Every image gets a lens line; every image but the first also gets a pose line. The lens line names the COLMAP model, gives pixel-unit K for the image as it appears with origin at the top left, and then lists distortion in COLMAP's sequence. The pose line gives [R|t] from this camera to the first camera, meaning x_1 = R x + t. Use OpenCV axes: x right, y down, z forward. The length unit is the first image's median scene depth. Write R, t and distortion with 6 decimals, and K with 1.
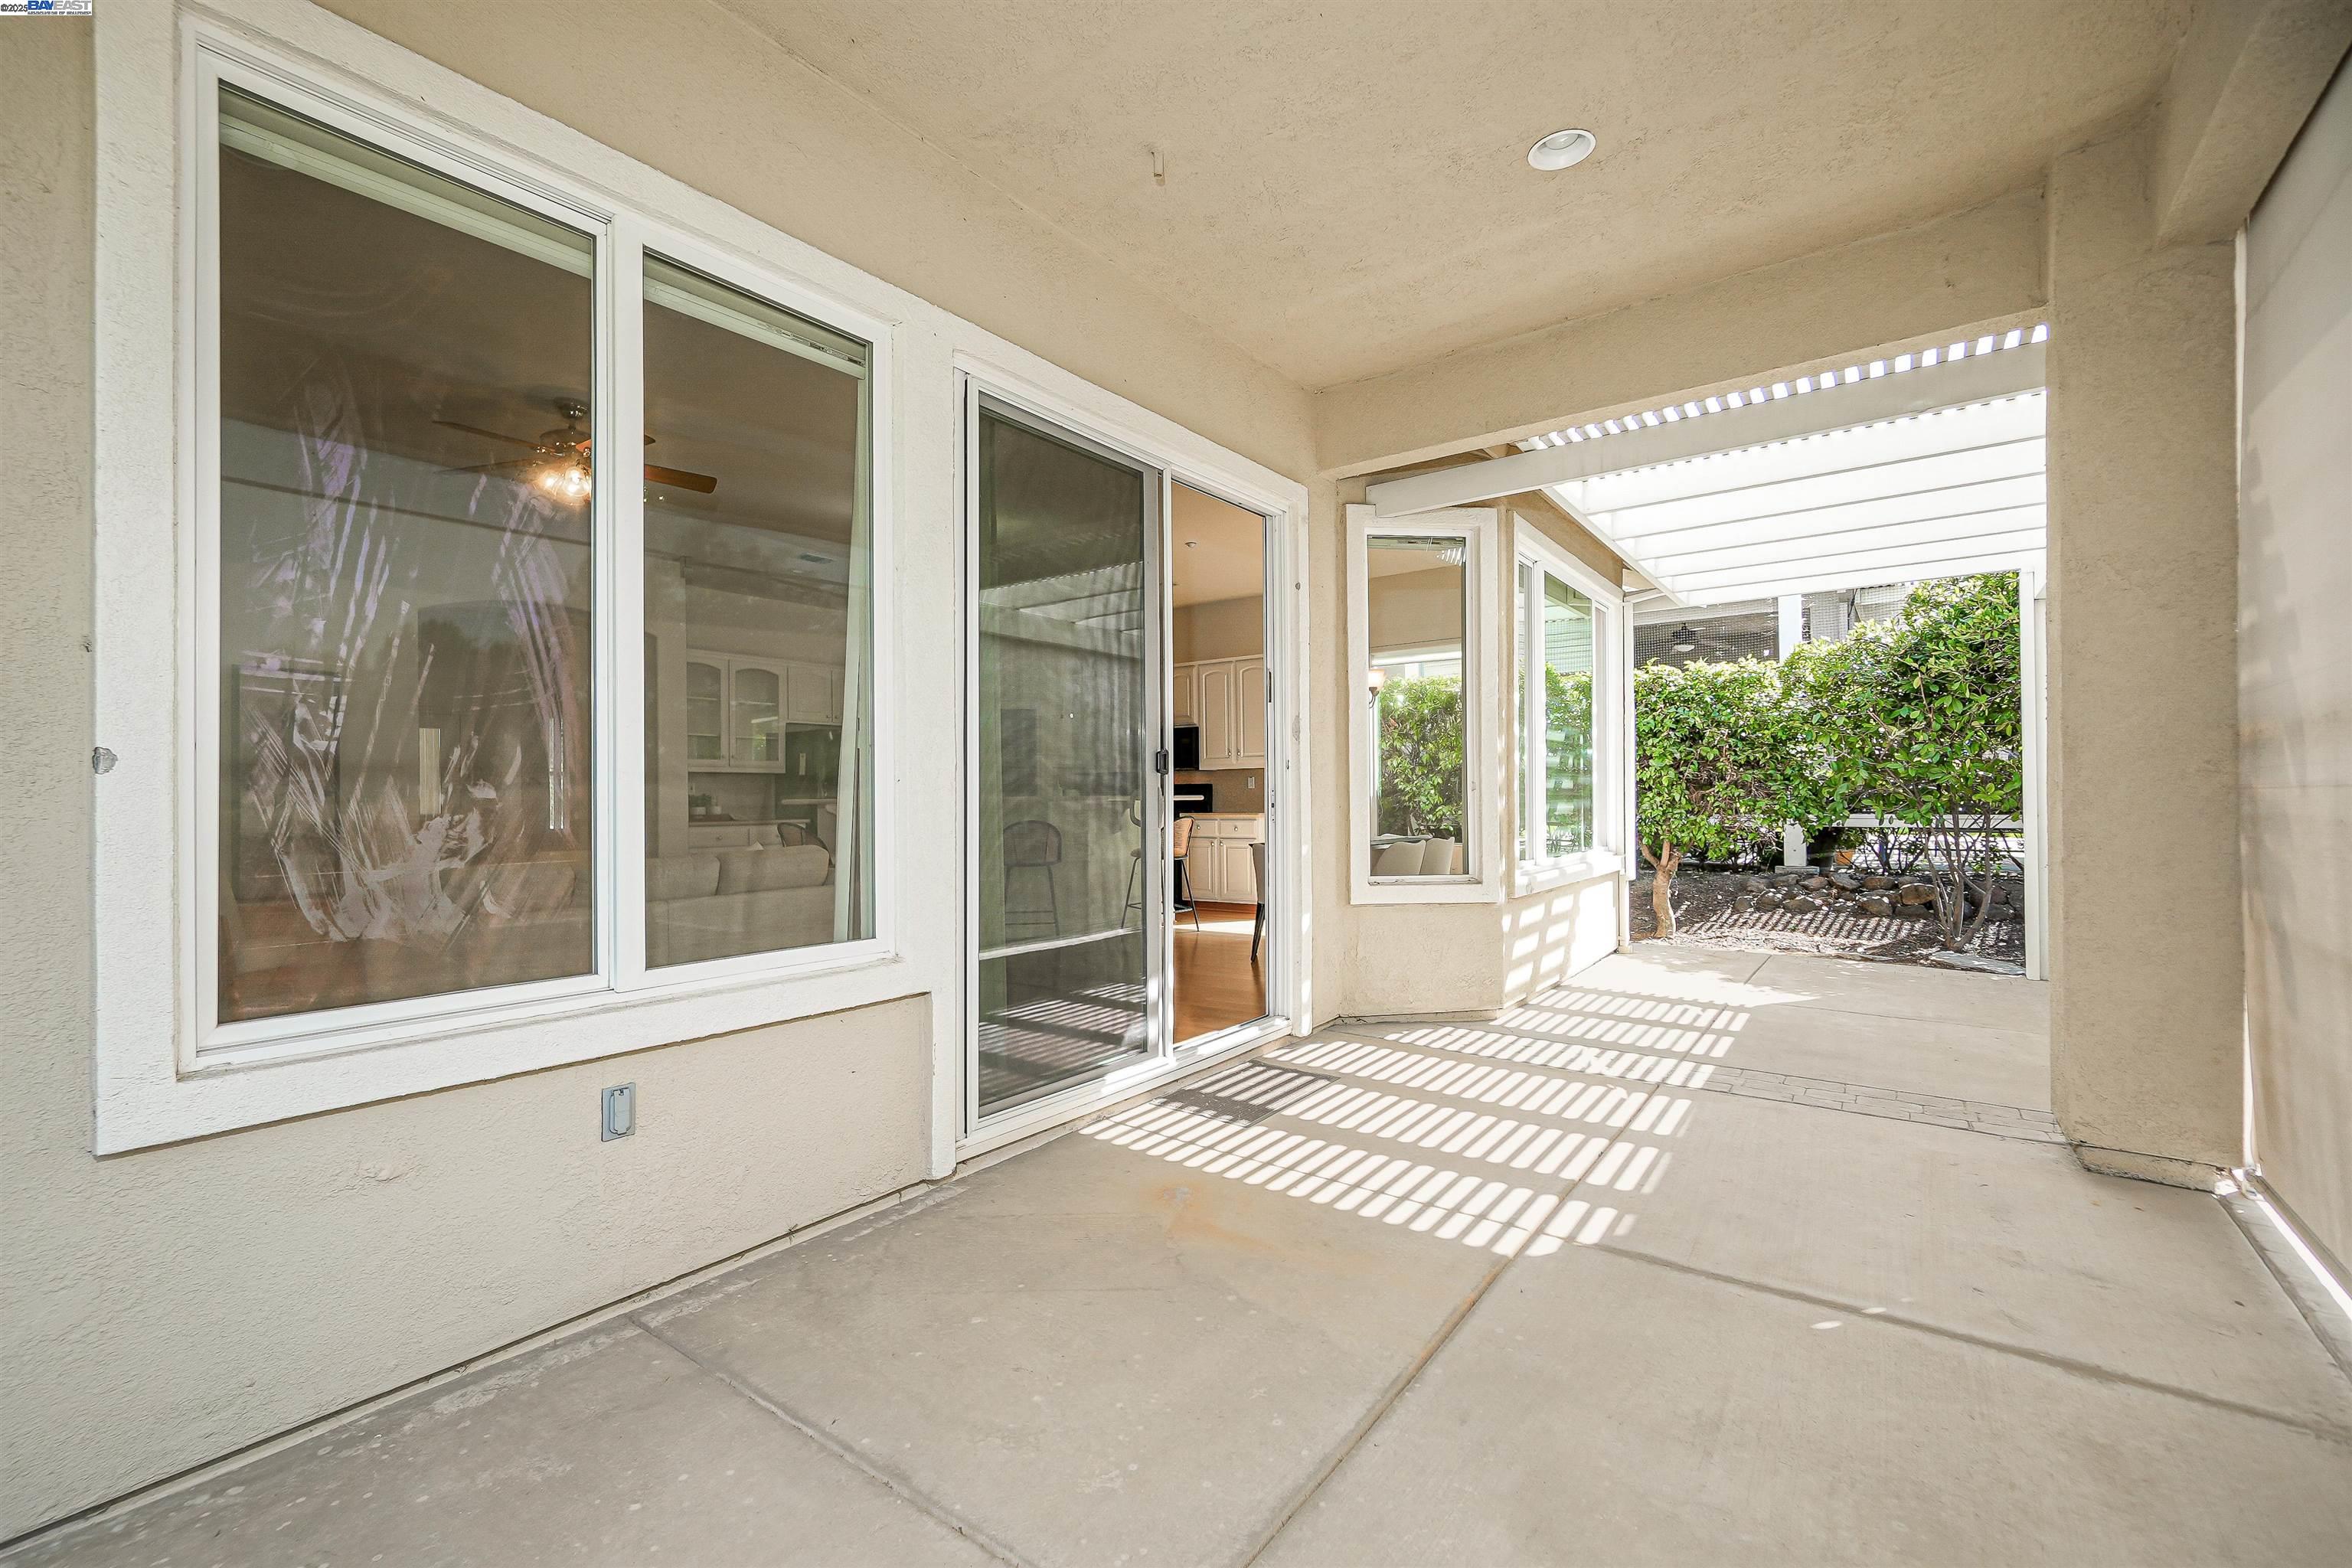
lens RADIAL K [[1011.5, 0, 1122.5], [0, 1011.5, 779.4], [0, 0, 1]] dist [-0.014547, 0.000193]
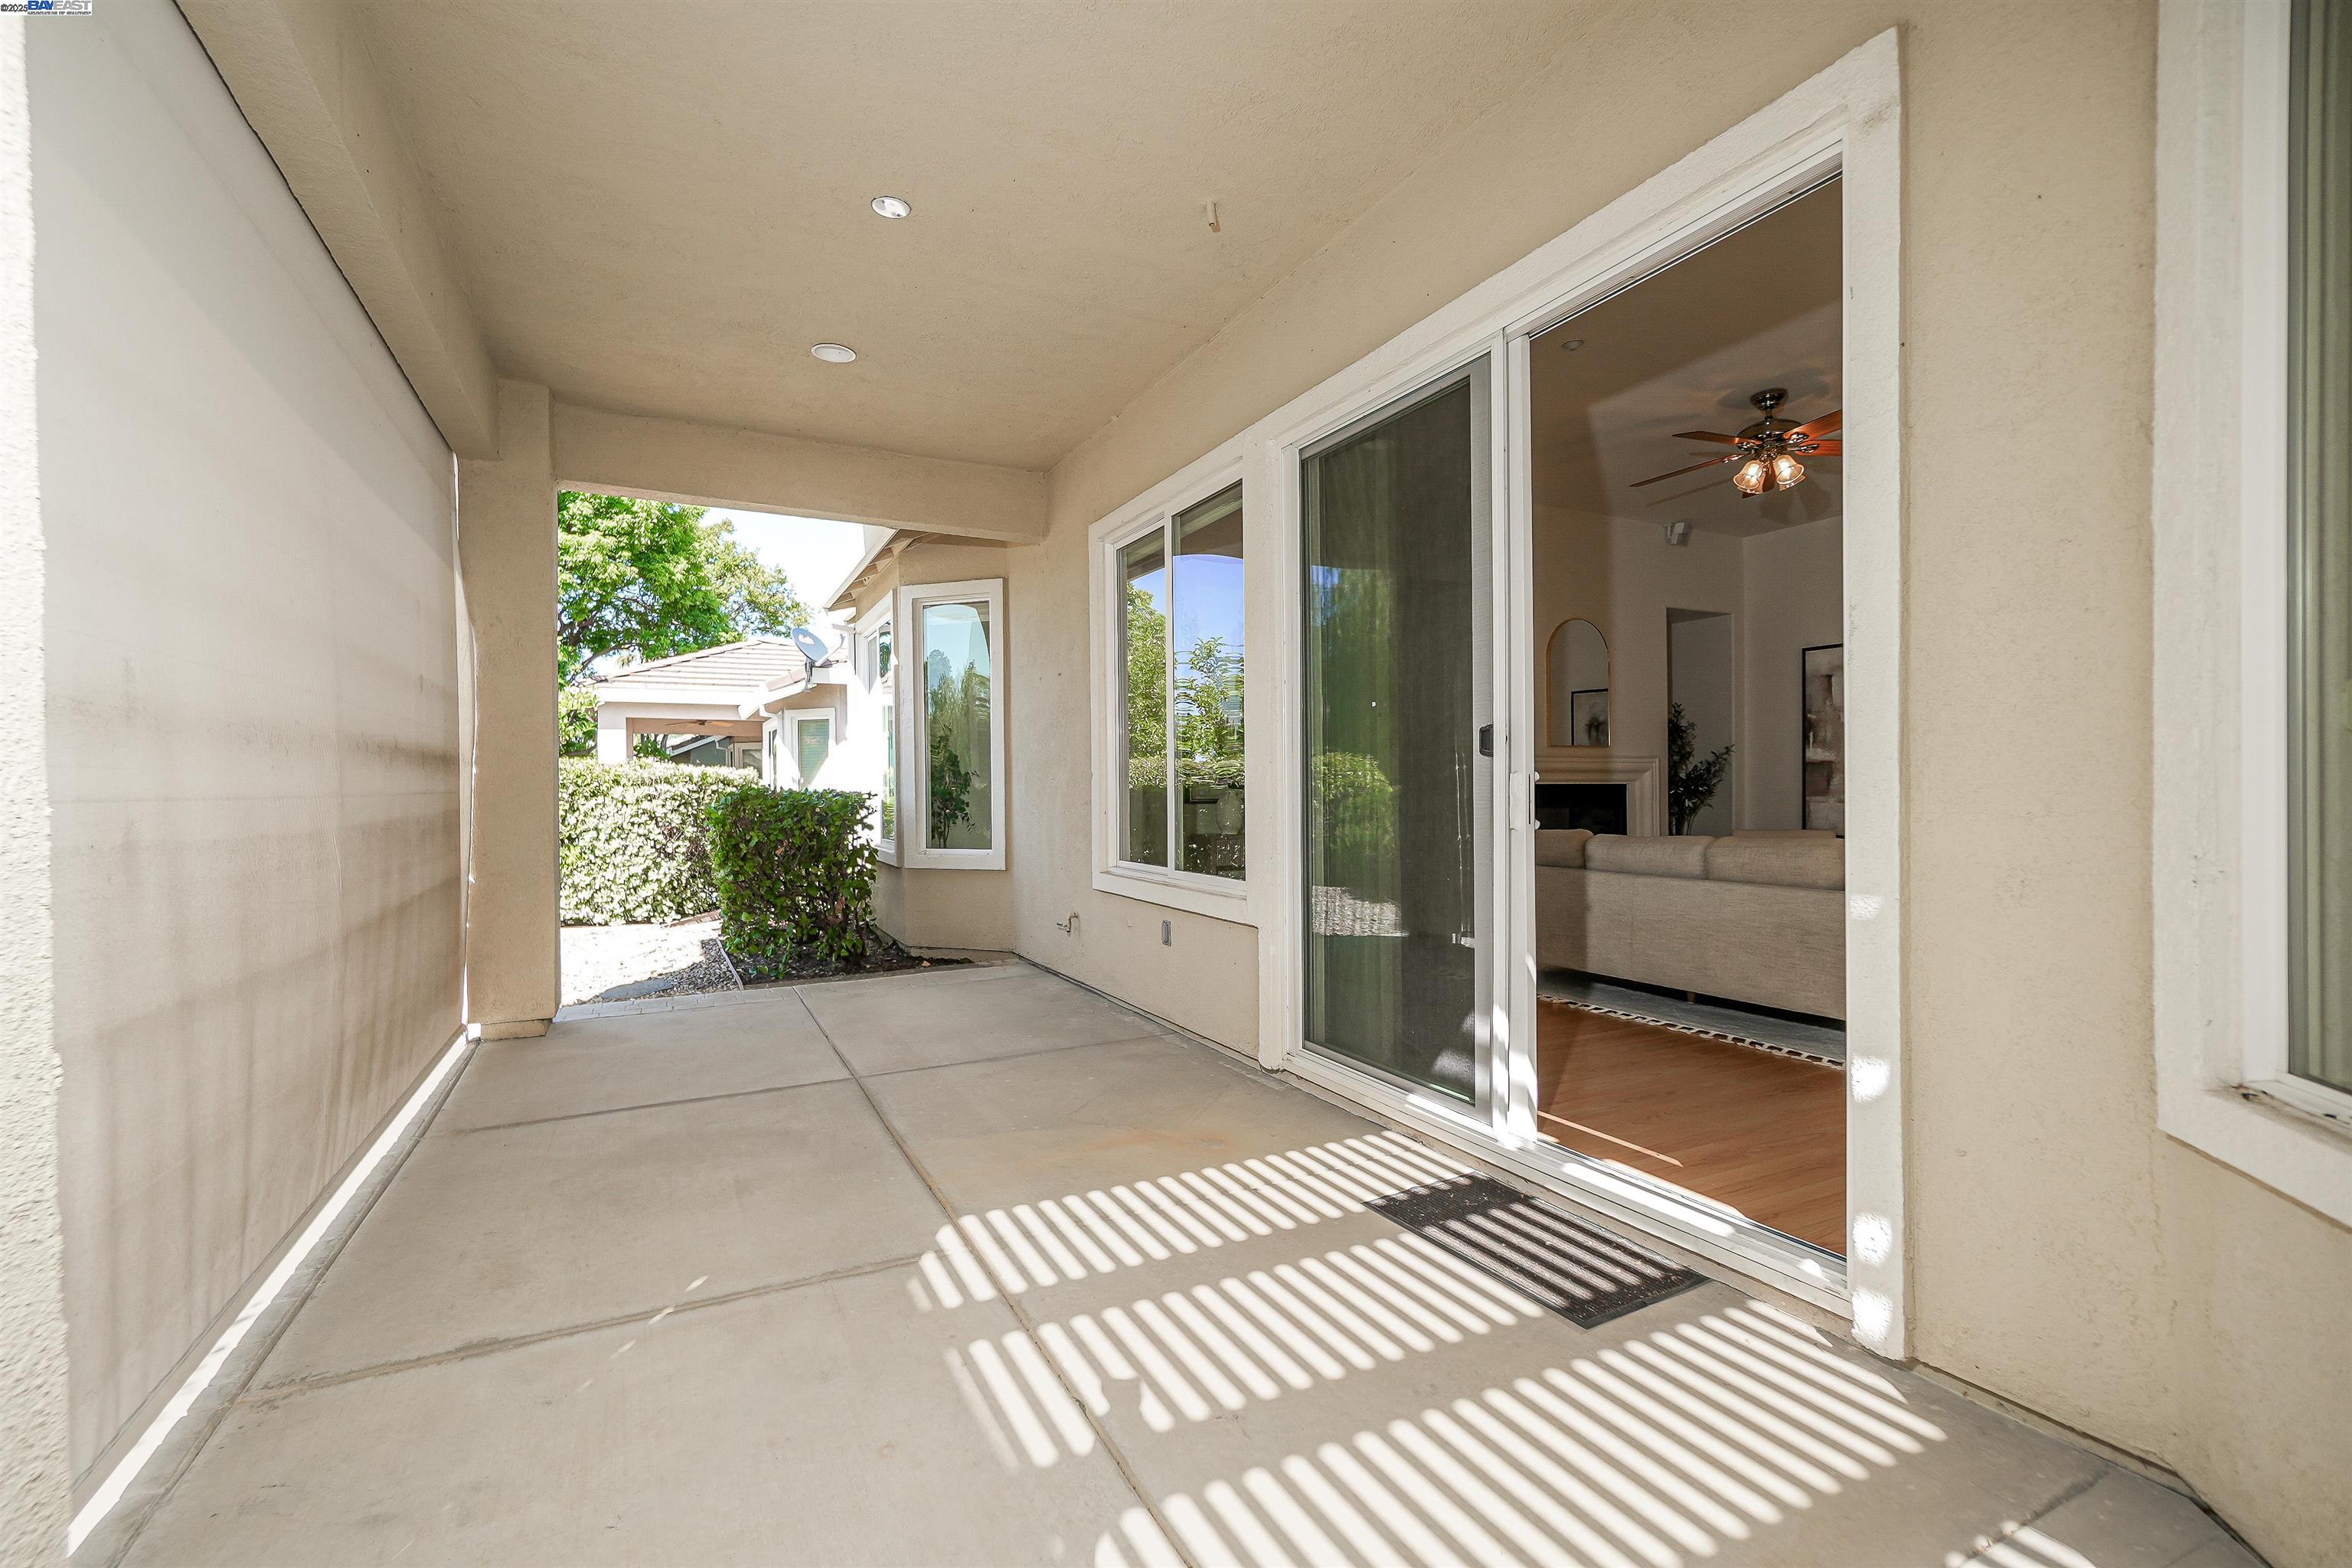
lens RADIAL K [[989.1, 0, 1133.6], [0, 989.1, 790.0], [0, 0, 1]] dist [-0.011732, 0.000260]
pose [[-0.433273, 0.017216, -0.901098, 0.899426], [0.027689, 0.999600, 0.005784, 0.008969], [0.900837, -0.022445, -0.433576, 1.181518]]
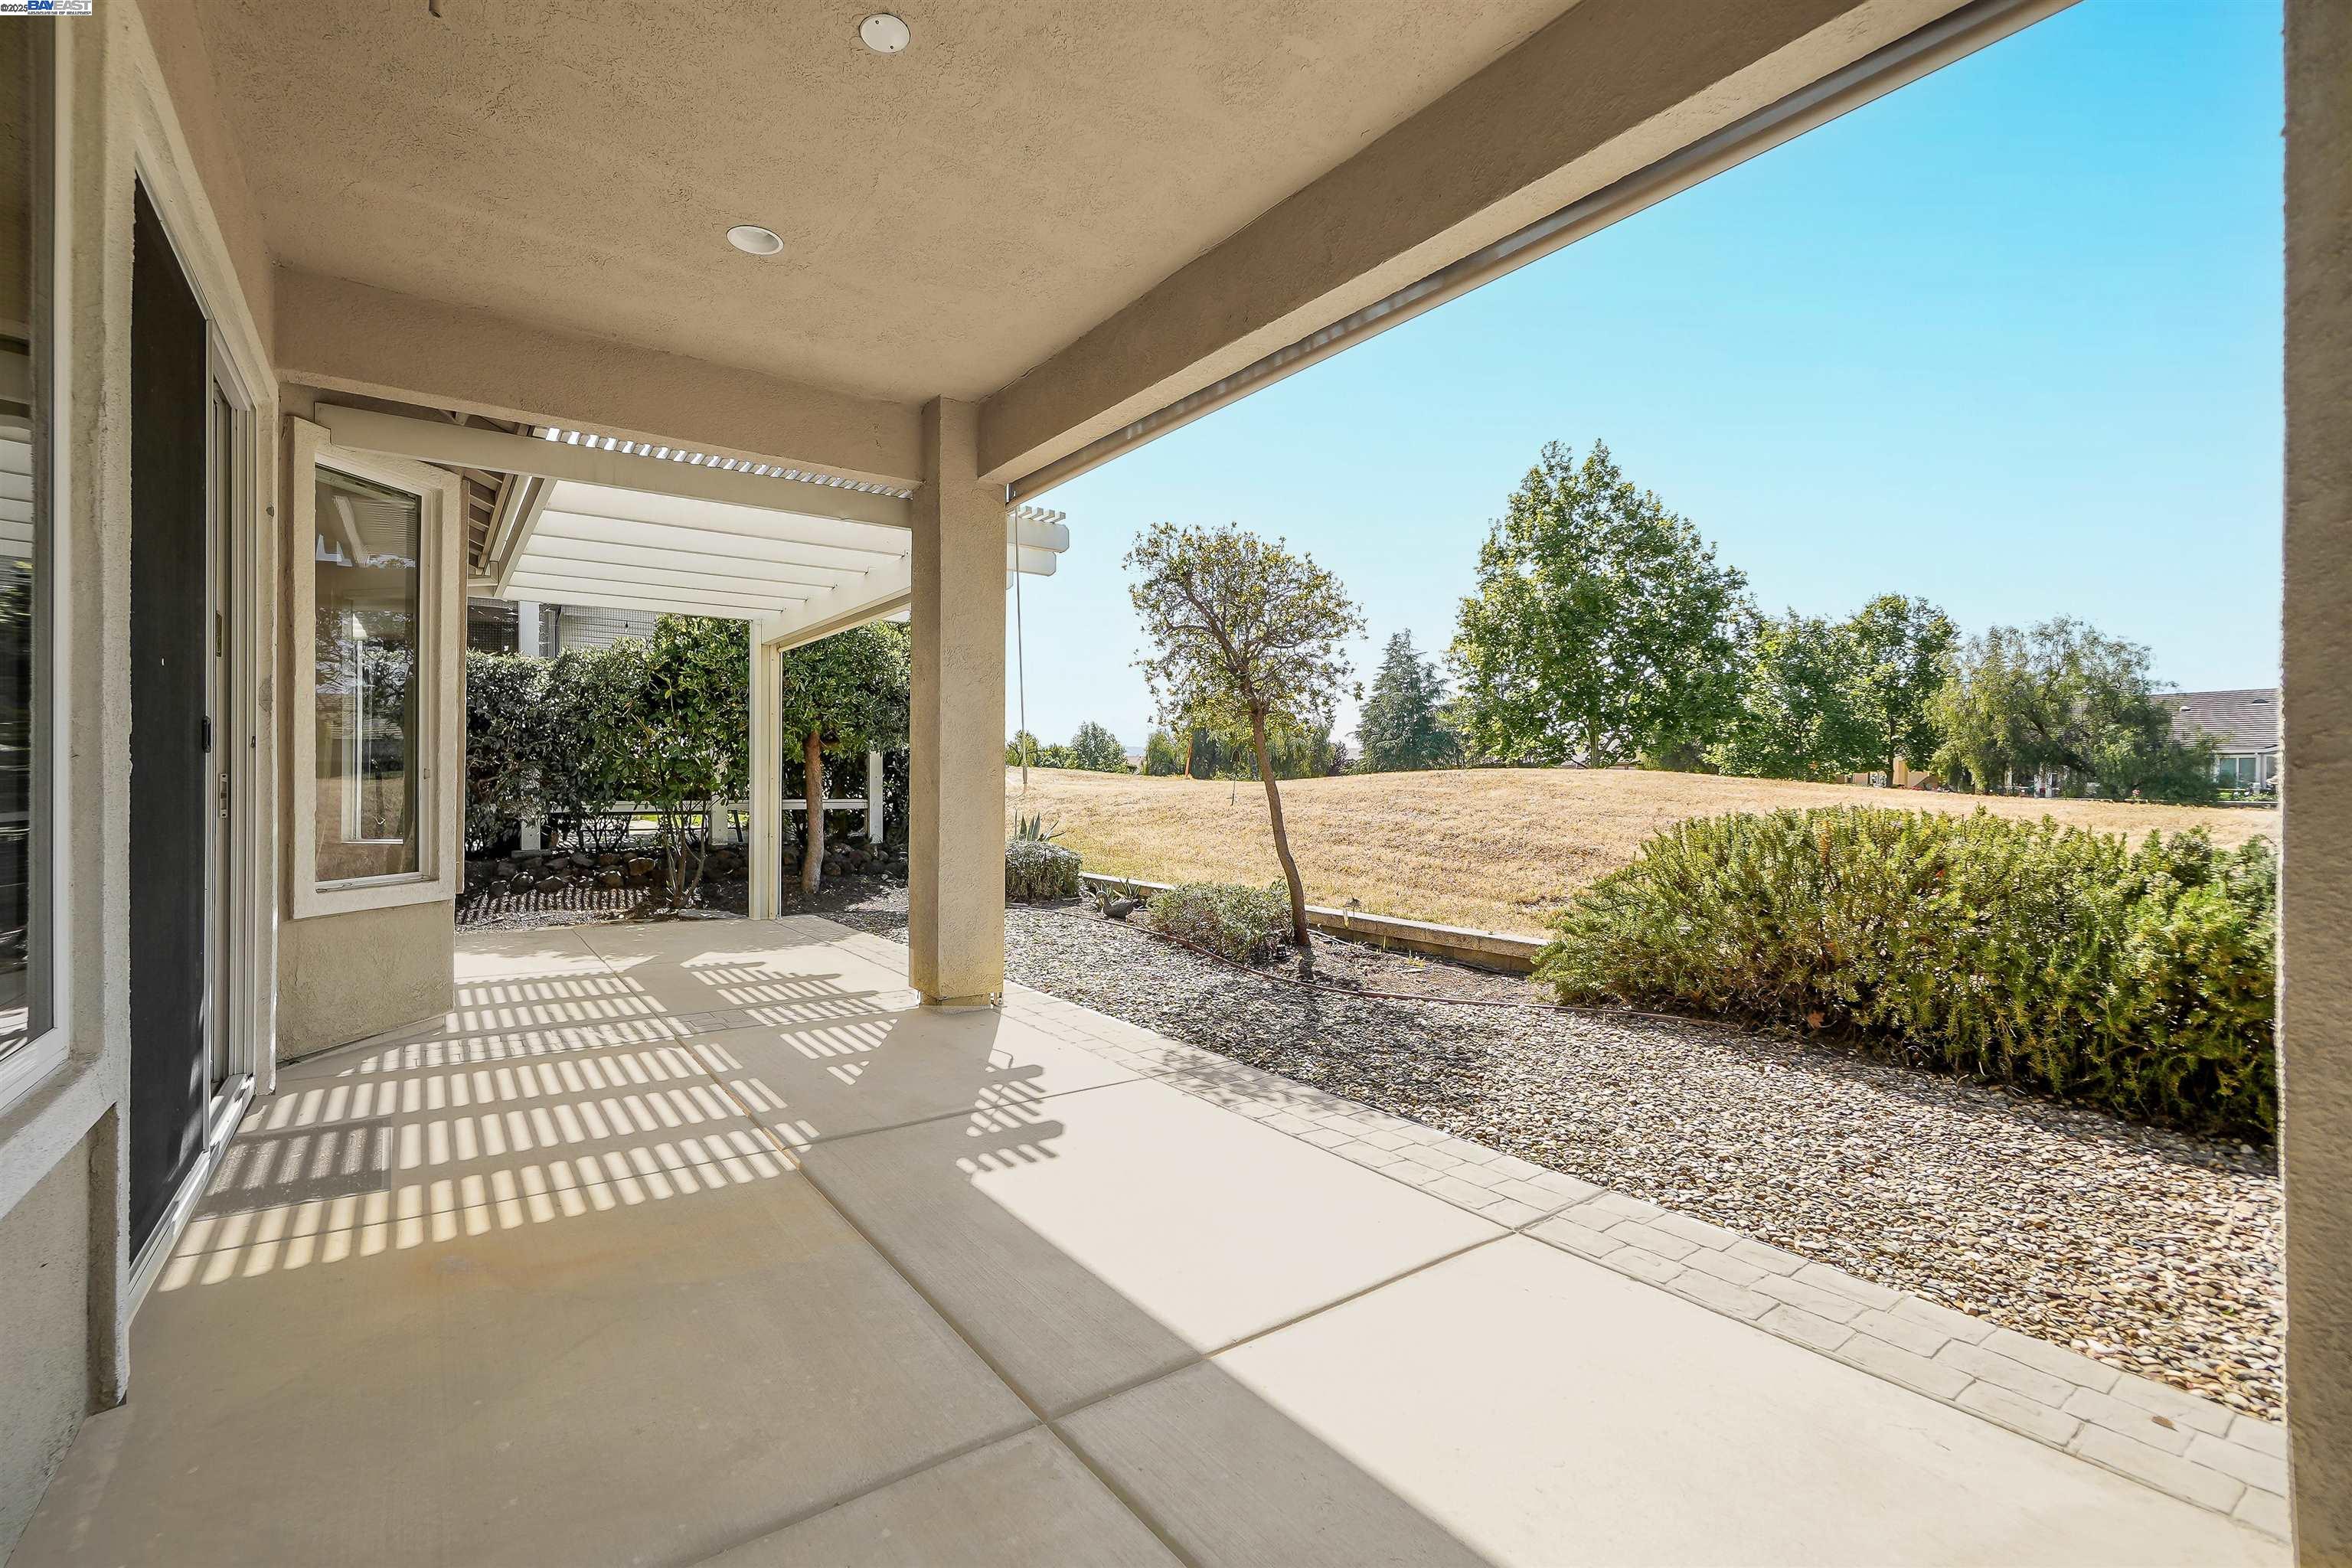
lens RADIAL K [[1032.4, 0, 1102.2], [0, 1032.4, 778.2], [0, 0, 1]] dist [-0.000982, -0.000303]
pose [[0.305839, 0.011966, 0.952008, -0.504492], [-0.024071, 0.999699, -0.004832, 0.000496], [-0.951779, -0.021438, 0.306035, 0.199959]]
